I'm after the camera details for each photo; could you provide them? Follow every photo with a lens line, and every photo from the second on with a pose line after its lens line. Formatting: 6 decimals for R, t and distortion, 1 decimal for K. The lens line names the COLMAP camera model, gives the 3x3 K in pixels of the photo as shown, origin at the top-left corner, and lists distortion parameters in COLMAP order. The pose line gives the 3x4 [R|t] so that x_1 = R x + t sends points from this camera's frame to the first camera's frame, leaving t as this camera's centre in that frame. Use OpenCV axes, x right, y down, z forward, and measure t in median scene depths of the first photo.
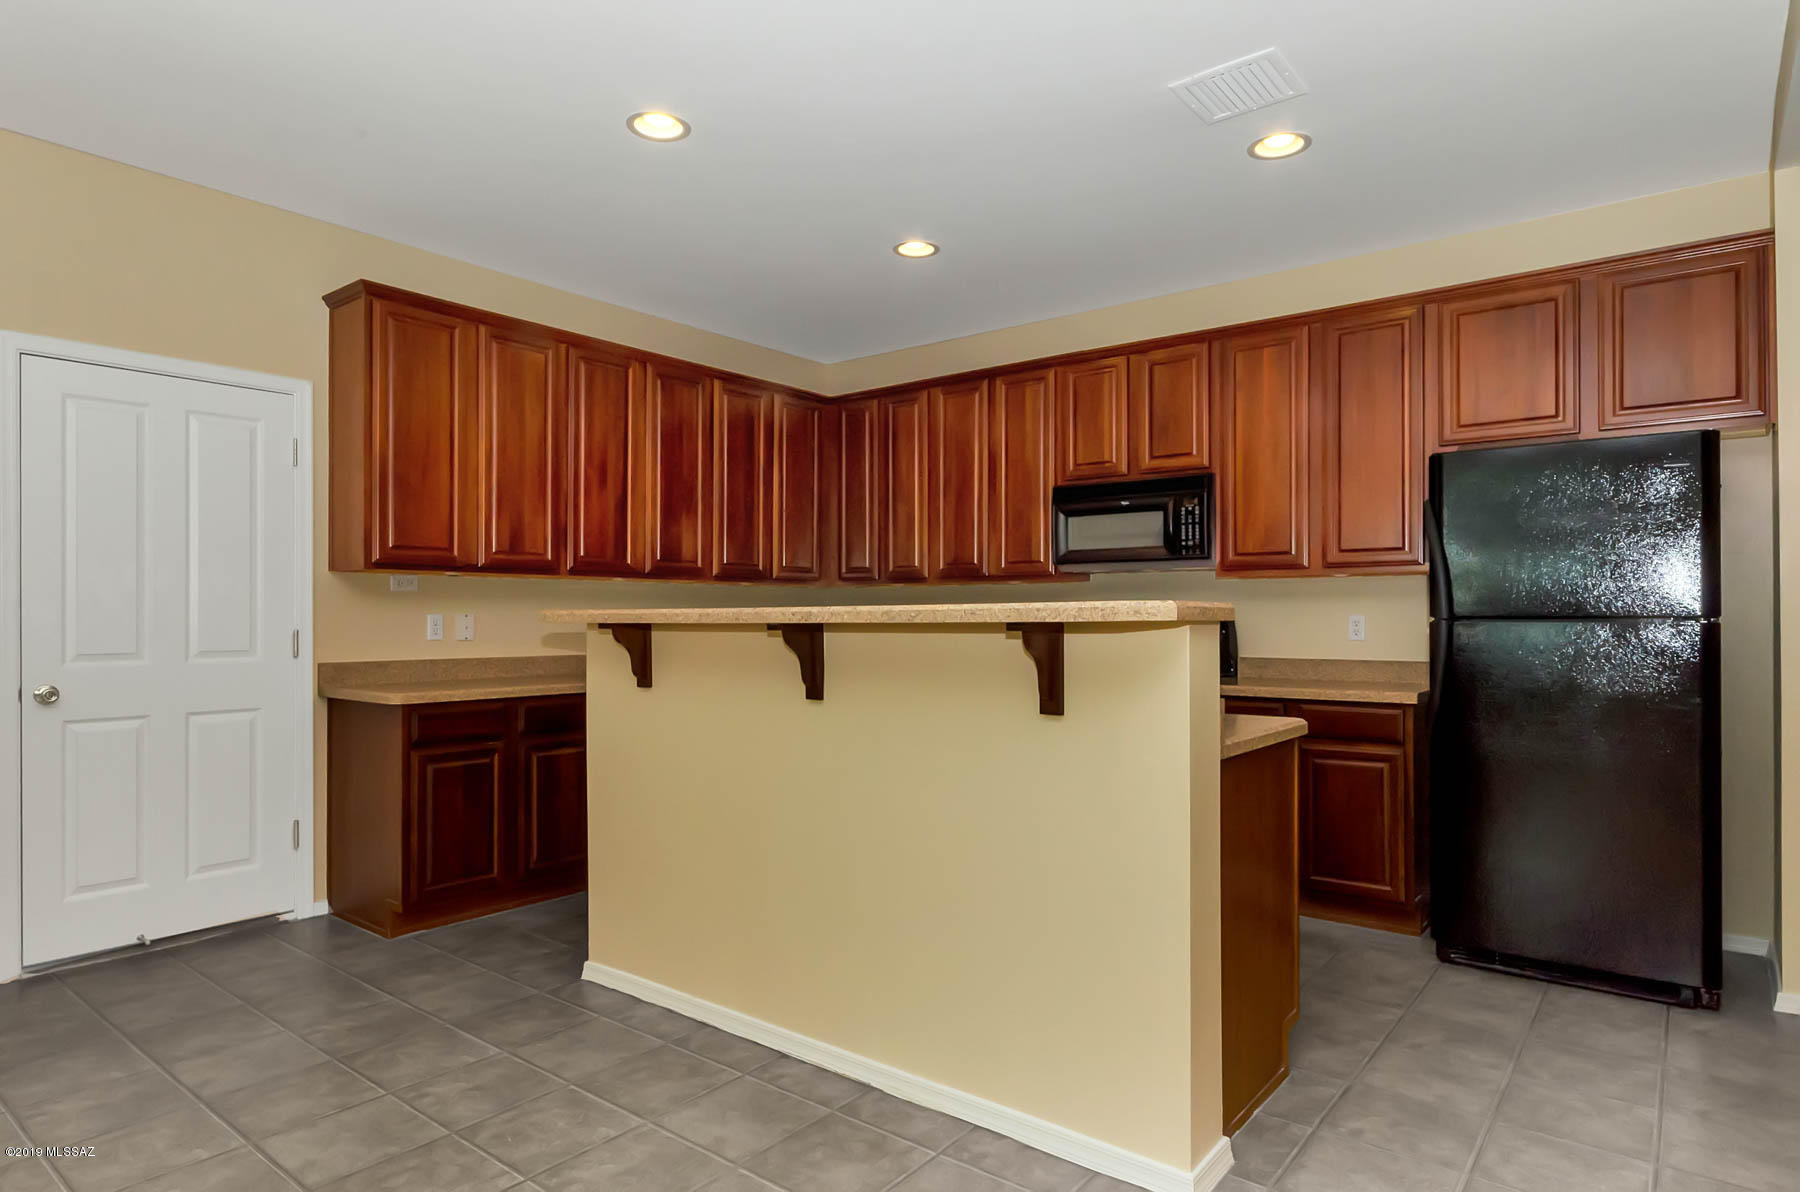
lens RADIAL K [[980.2, 0, 898.5], [0, 980.2, 614.2], [0, 0, 1]] dist [-0.000293, -0.000127]
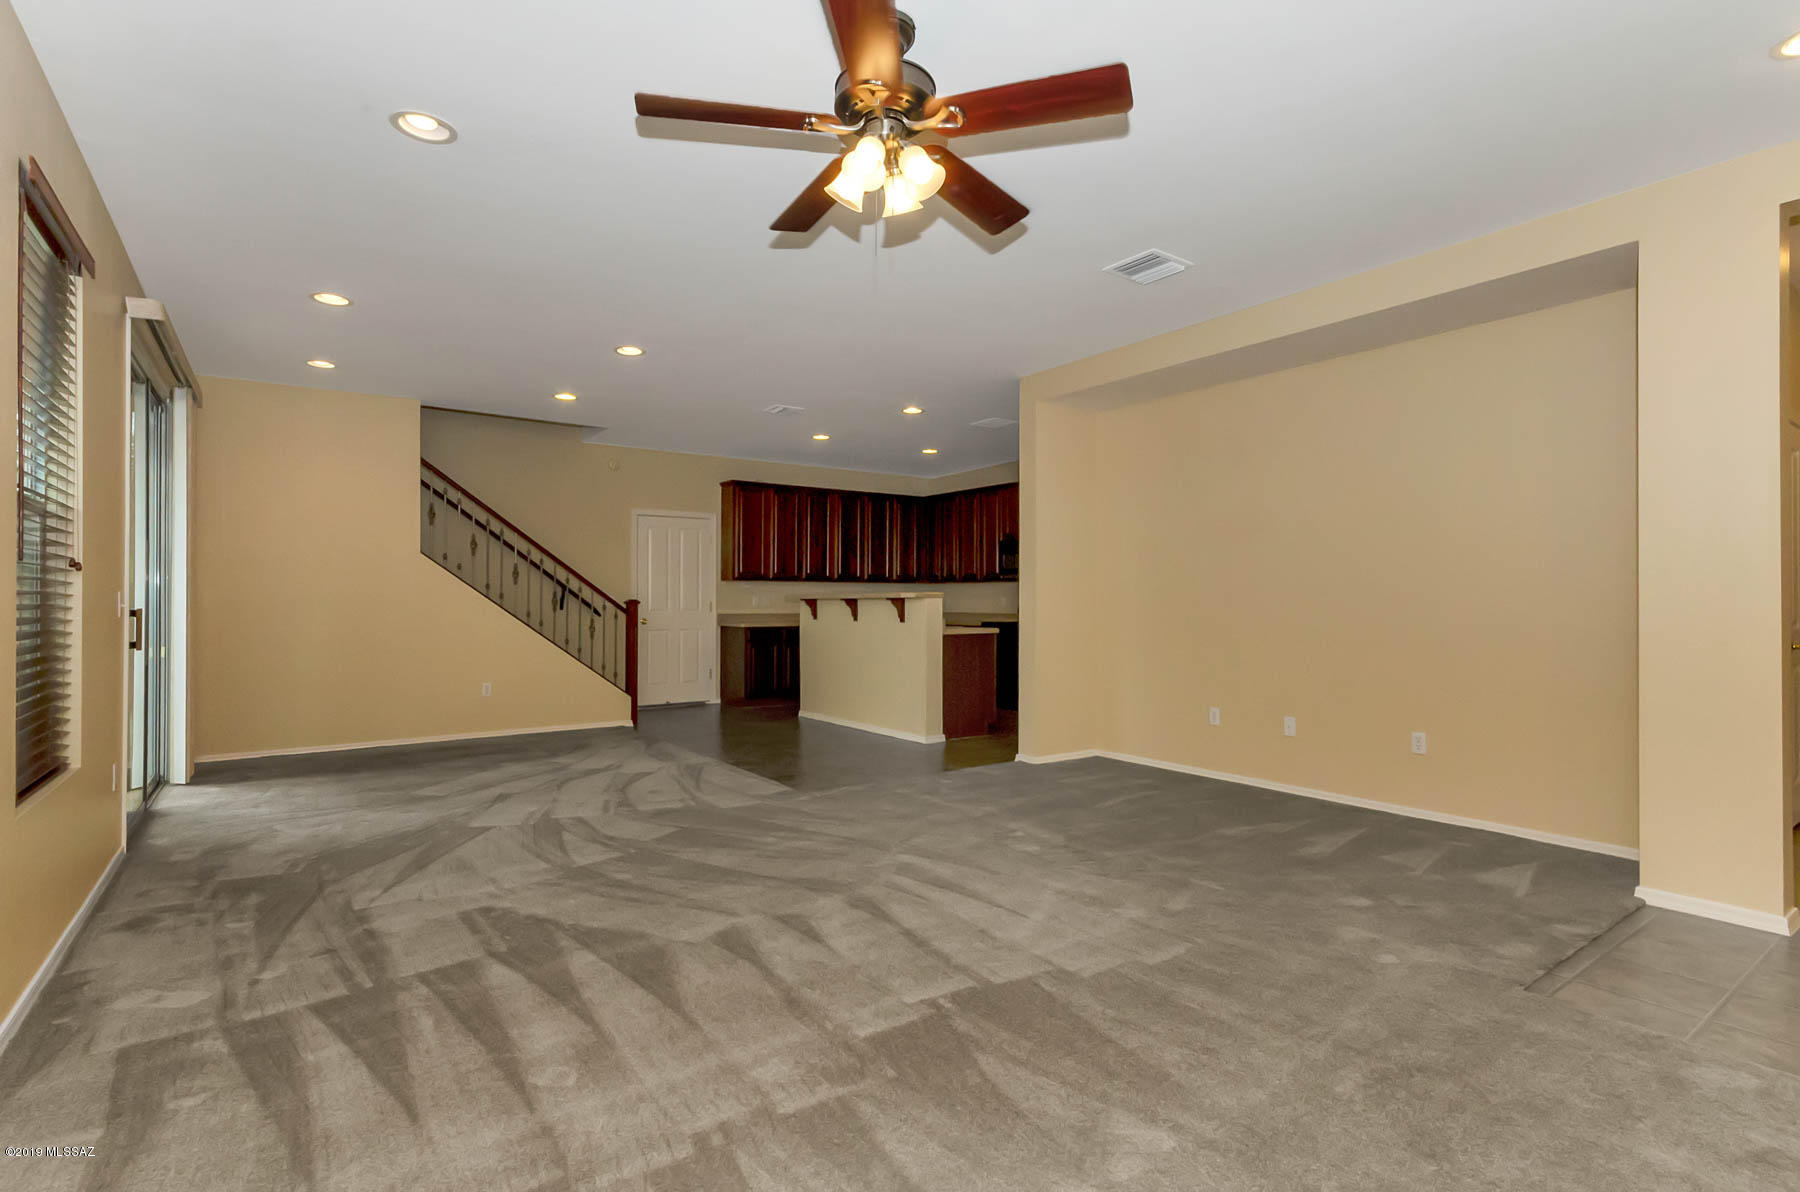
lens RADIAL K [[816.7, 0, 896.9], [0, 816.7, 592.0], [0, 0, 1]] dist [0.031553, -0.003421]
pose [[0.952795, 0.000192, -0.303614, 0.713305], [-0.002547, 0.999970, -0.007361, 0.008274], [0.303604, 0.007787, 0.952767, -1.266226]]
